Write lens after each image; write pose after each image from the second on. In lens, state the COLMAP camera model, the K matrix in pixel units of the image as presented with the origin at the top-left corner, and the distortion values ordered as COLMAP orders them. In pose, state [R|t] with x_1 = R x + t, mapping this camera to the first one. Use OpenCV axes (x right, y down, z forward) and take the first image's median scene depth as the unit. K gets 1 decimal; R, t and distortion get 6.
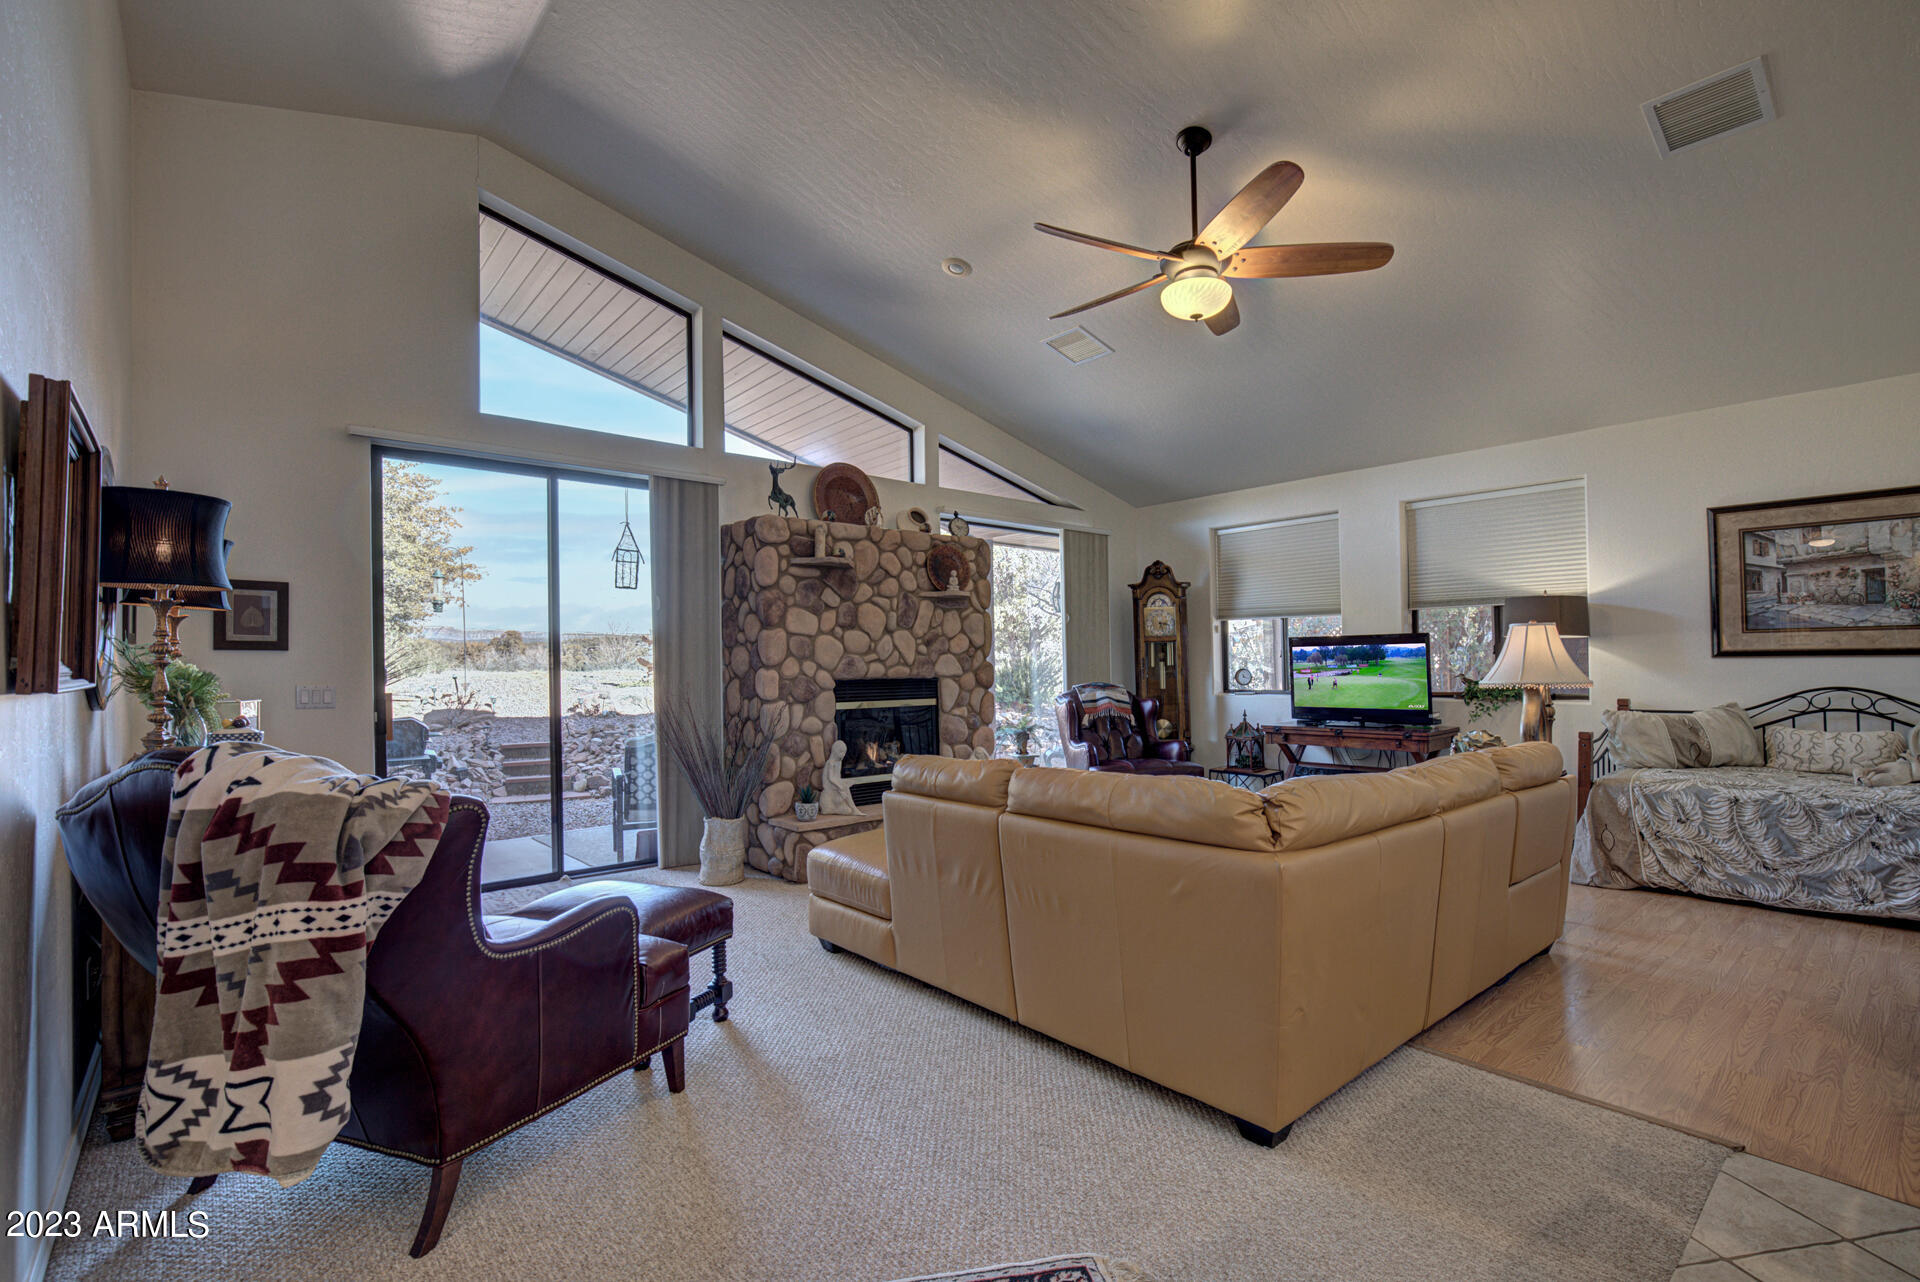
lens RADIAL K [[891.0, 0, 973.9], [0, 891.0, 638.5], [0, 0, 1]] dist [-0.022038, -0.000906]
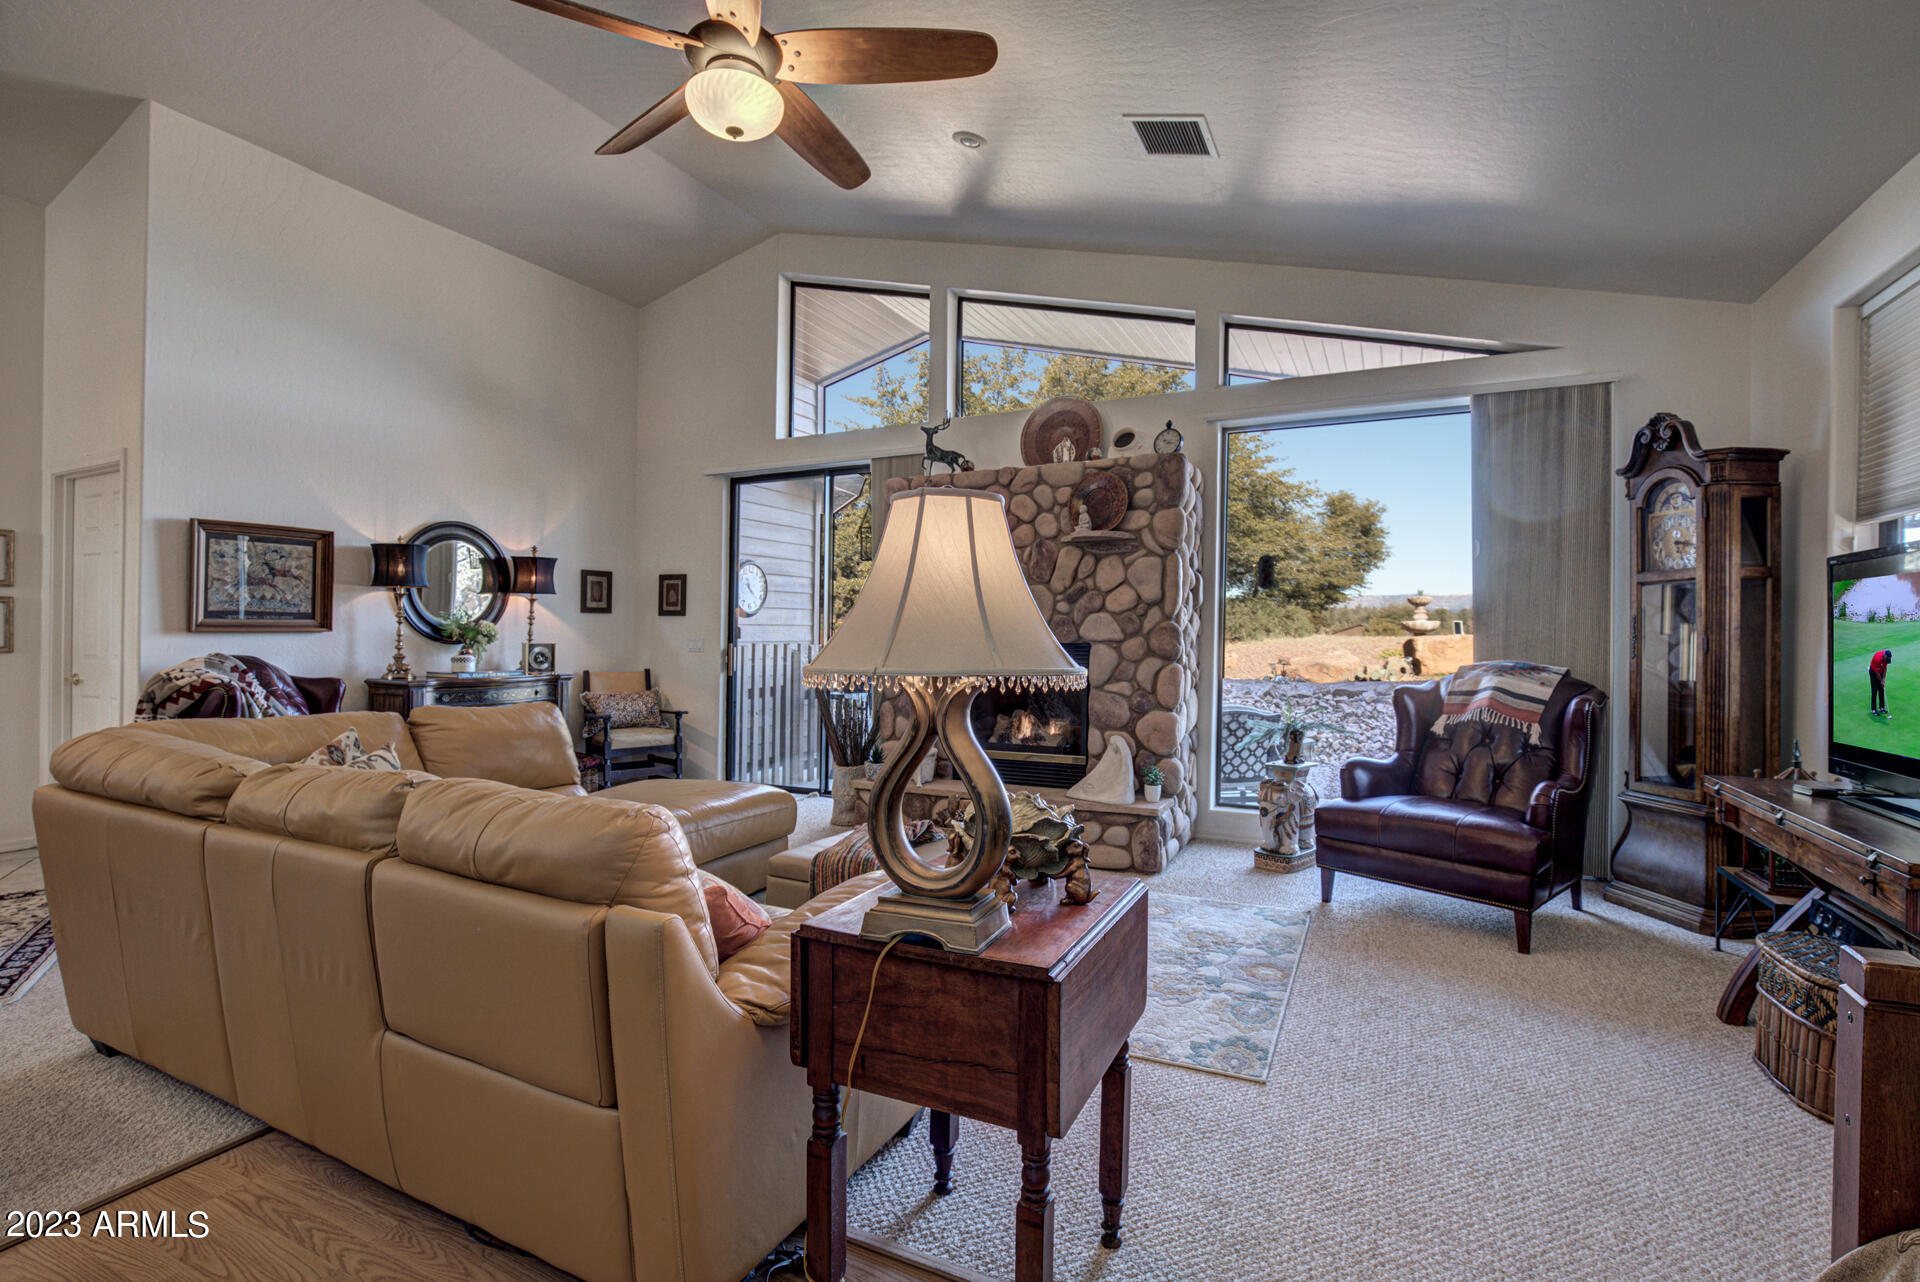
lens RADIAL K [[891.0, 0, 940.9], [0, 891.0, 629.0], [0, 0, 1]] dist [-0.022038, -0.000906]
pose [[0.378035, 0.003879, -0.925783, 0.686707], [0.021989, 0.999671, 0.013168, 0.019786], [0.925530, -0.025335, 0.377825, 0.622065]]
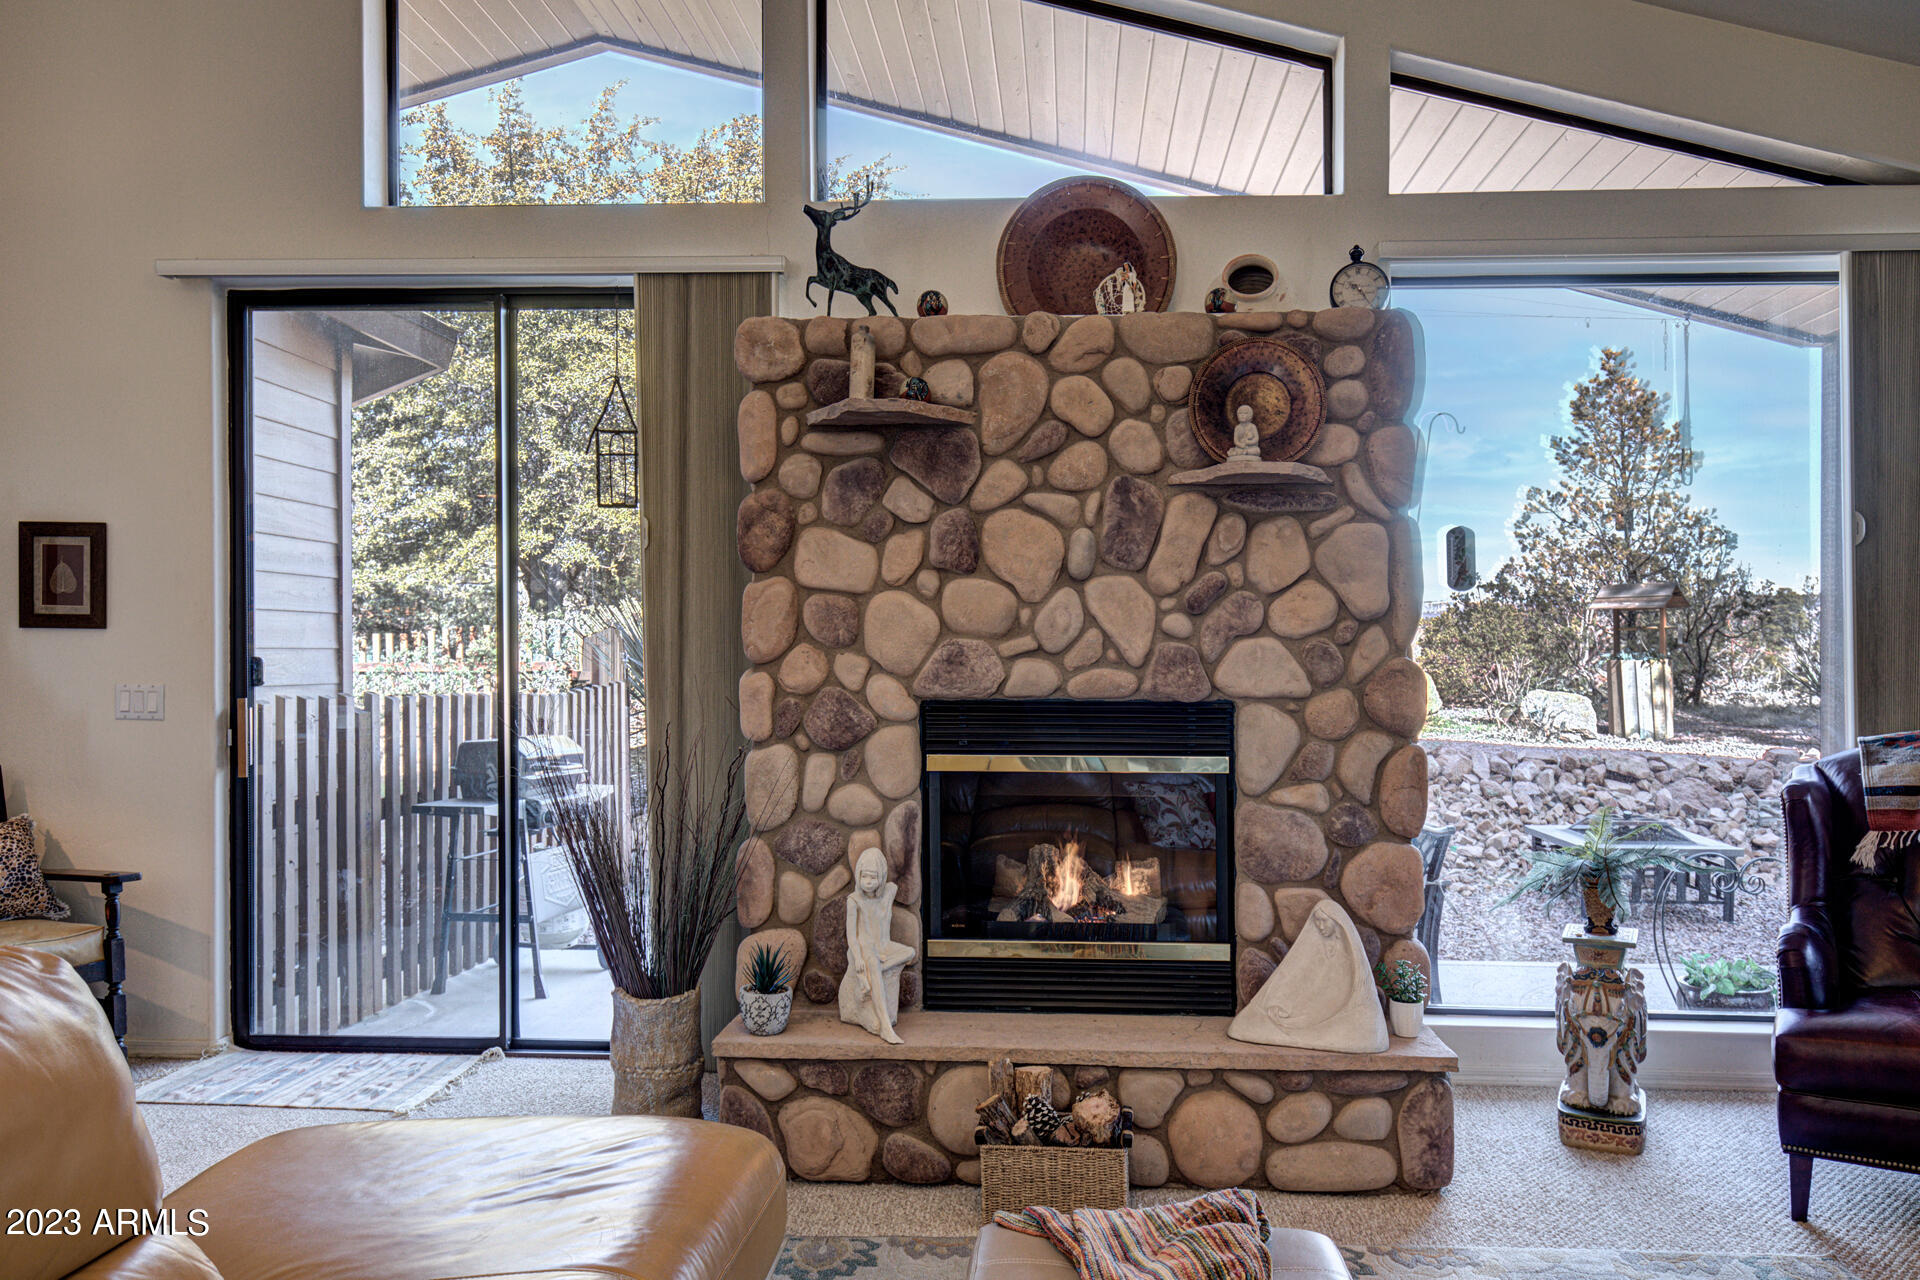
lens RADIAL K [[1493.3, 0, 986.9], [0, 1493.3, 669.7], [0, 0, 1]] dist [0.004119, 0.009731]
pose [[0.710603, 0.018356, -0.703354, 0.348430], [0.009420, 0.999322, 0.035597, 0.008354], [0.703530, -0.031922, 0.709948, 0.521455]]
